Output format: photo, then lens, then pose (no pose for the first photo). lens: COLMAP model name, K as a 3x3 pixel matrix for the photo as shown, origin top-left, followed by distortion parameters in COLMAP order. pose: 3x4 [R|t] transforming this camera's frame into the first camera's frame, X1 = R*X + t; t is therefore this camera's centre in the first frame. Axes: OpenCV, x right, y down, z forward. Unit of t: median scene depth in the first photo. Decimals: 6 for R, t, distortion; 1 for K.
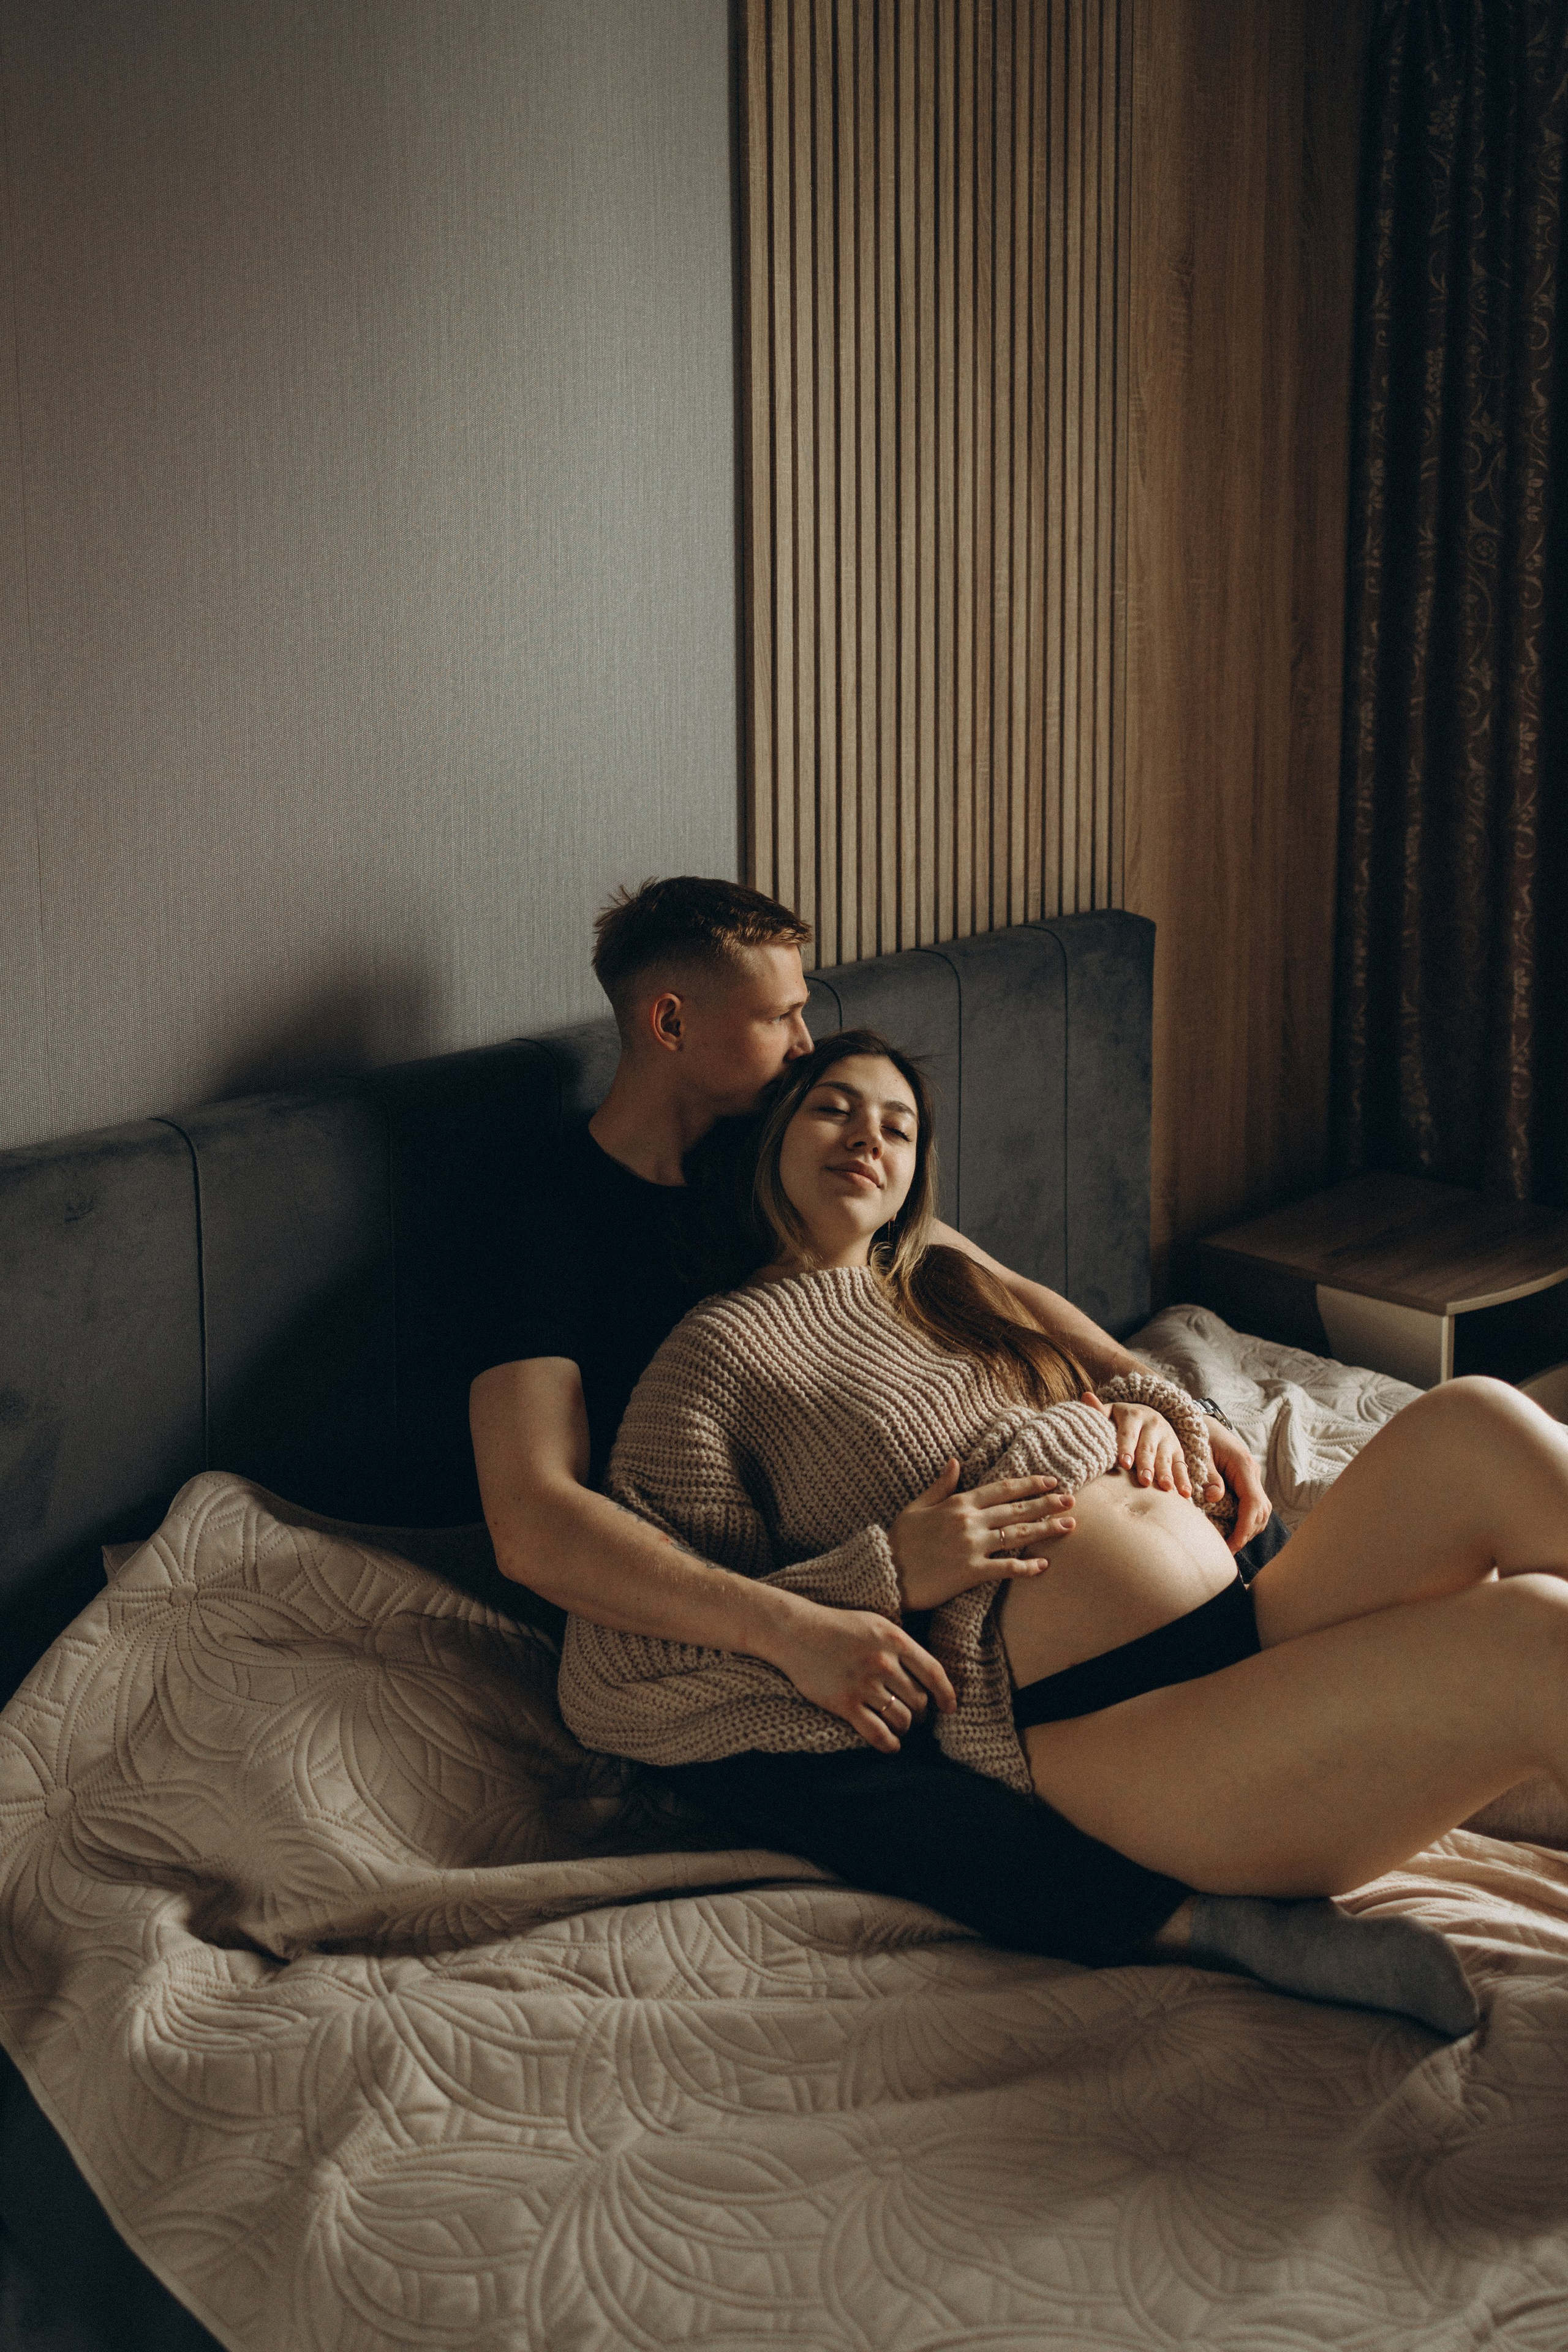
lens RADIAL K [[4721.7, 0, 589.8], [0, 4721.7, 1111.1], [0, 0, 1]] dist [0.015530, -0.432795]
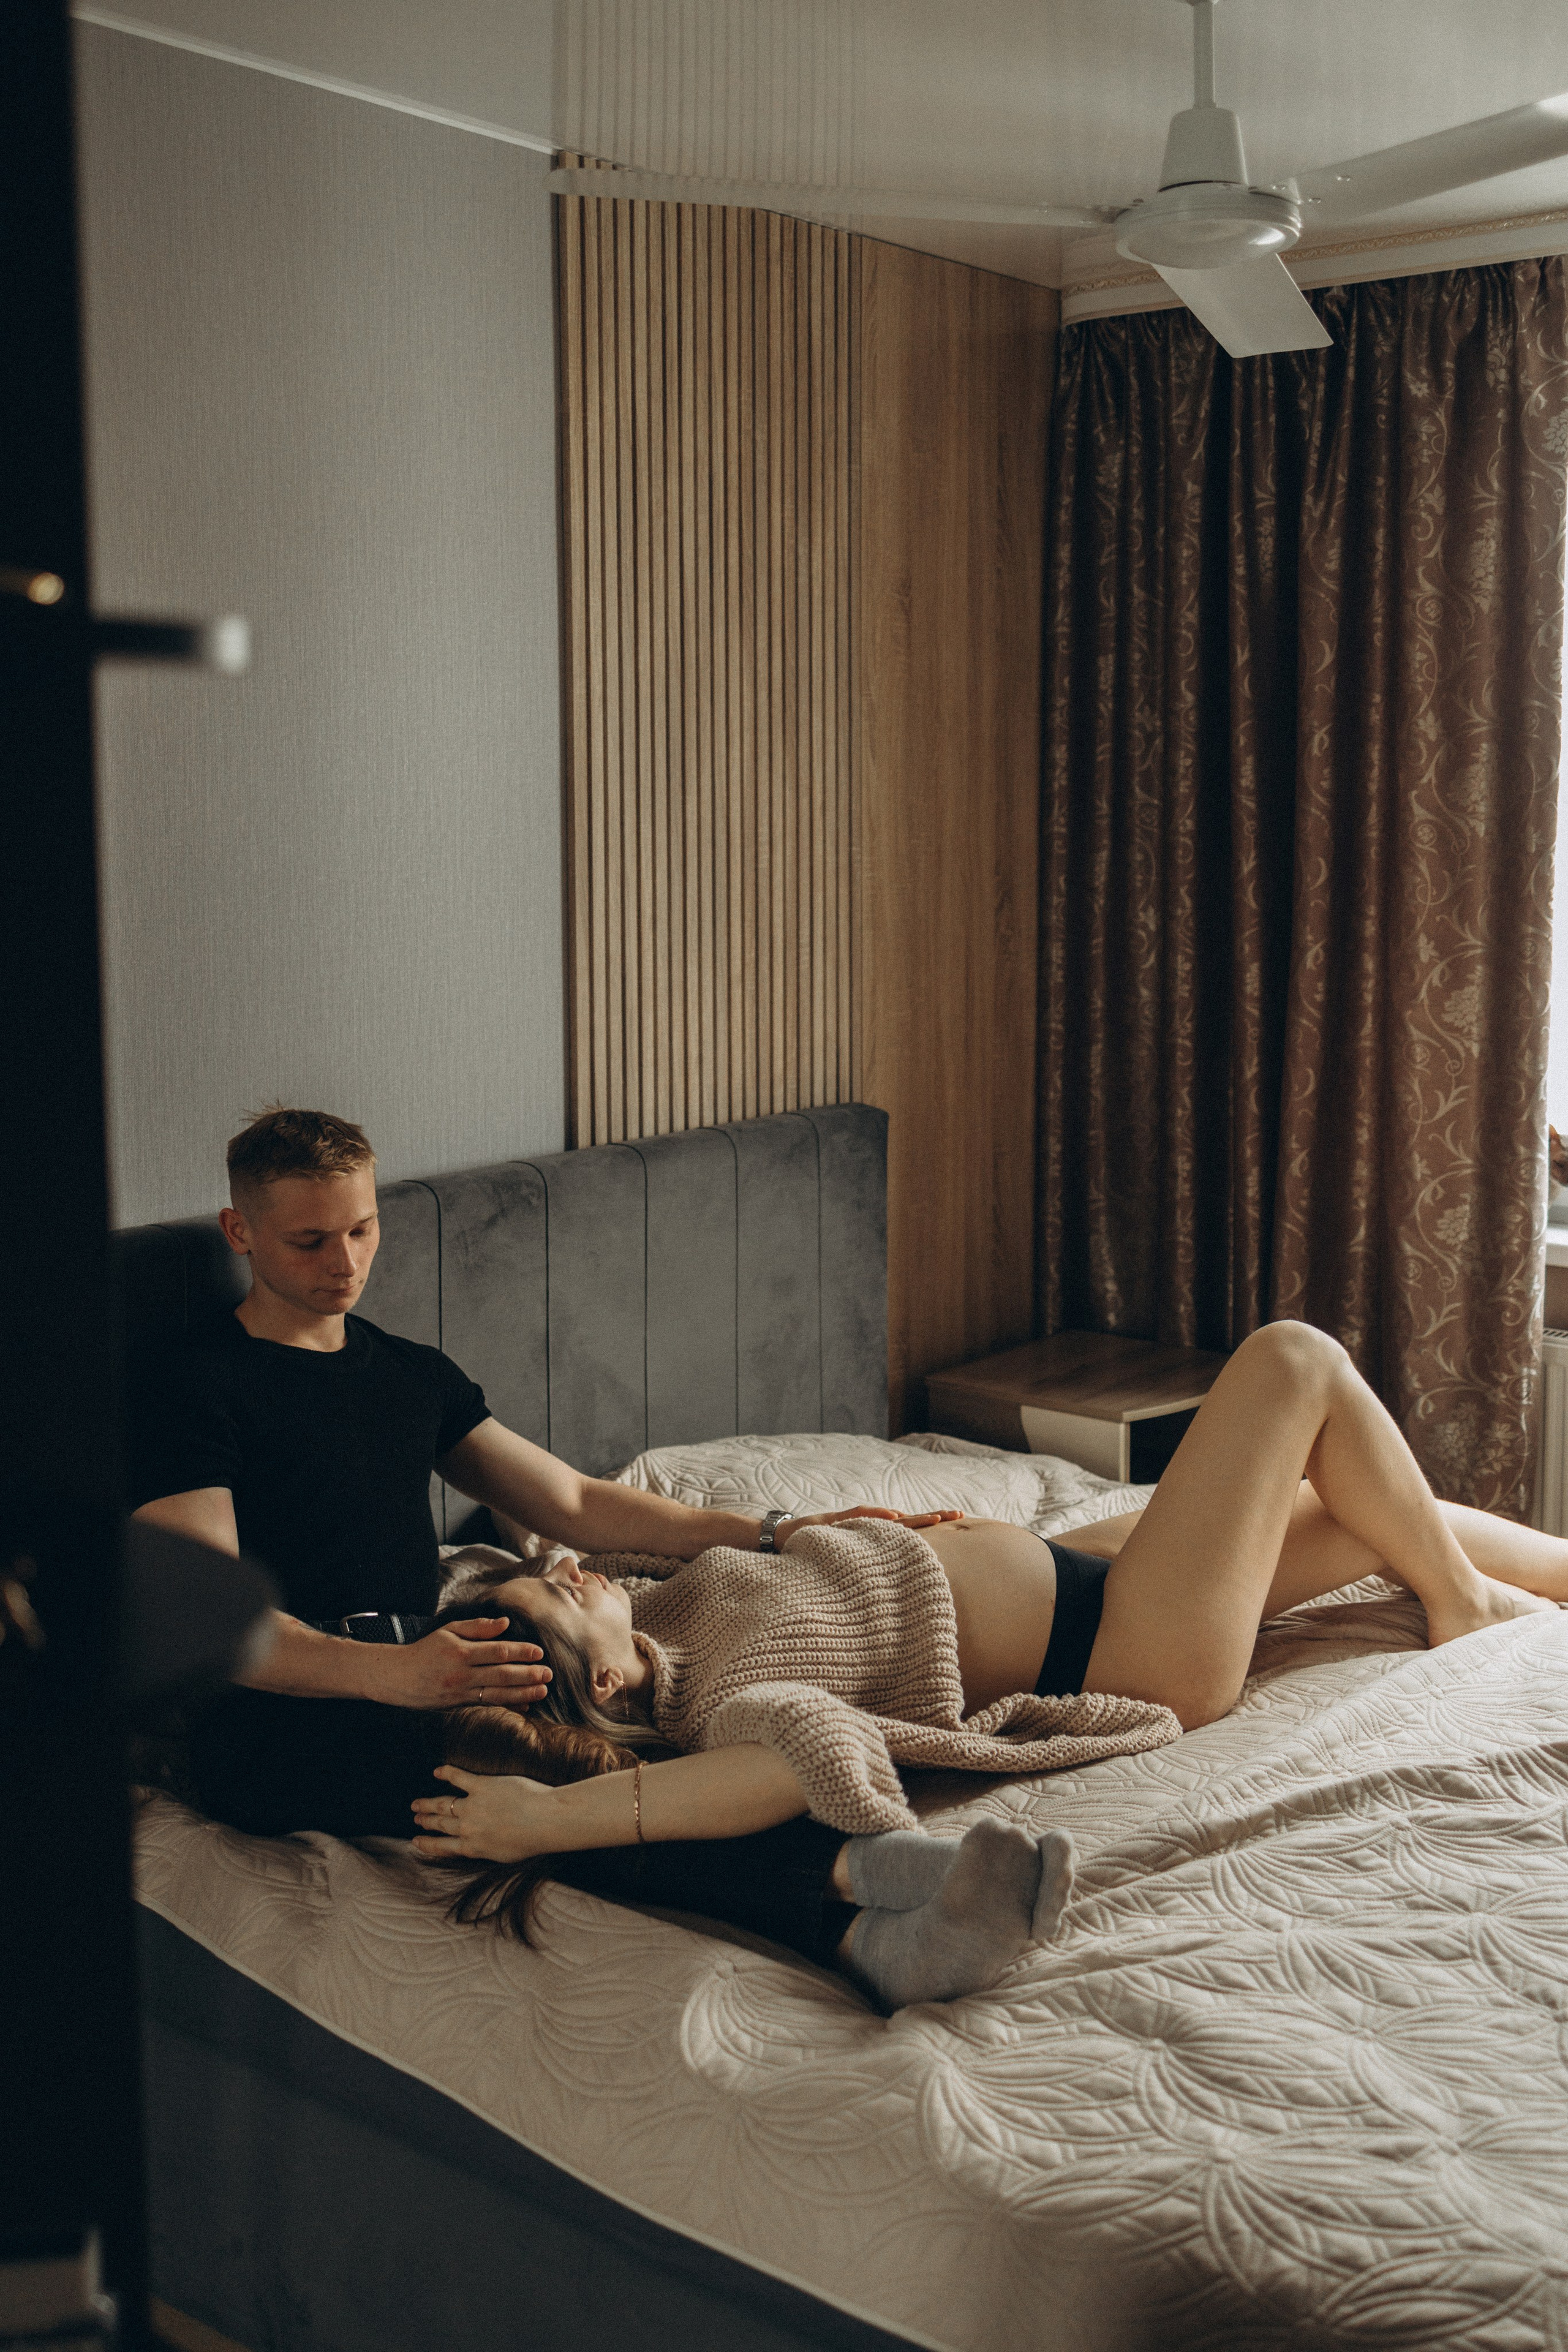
lens RADIAL K [[4719.8, 0, 784.0], [0, 4719.8, 1176.0], [0, 0, 1]] dist [0.006182, -0.042953]
pose [[0.995167, -0.008557, 0.097828, -0.028110], [0.013428, 0.998697, -0.049238, 0.035815], [-0.097280, 0.050314, 0.993984, -0.222616]]
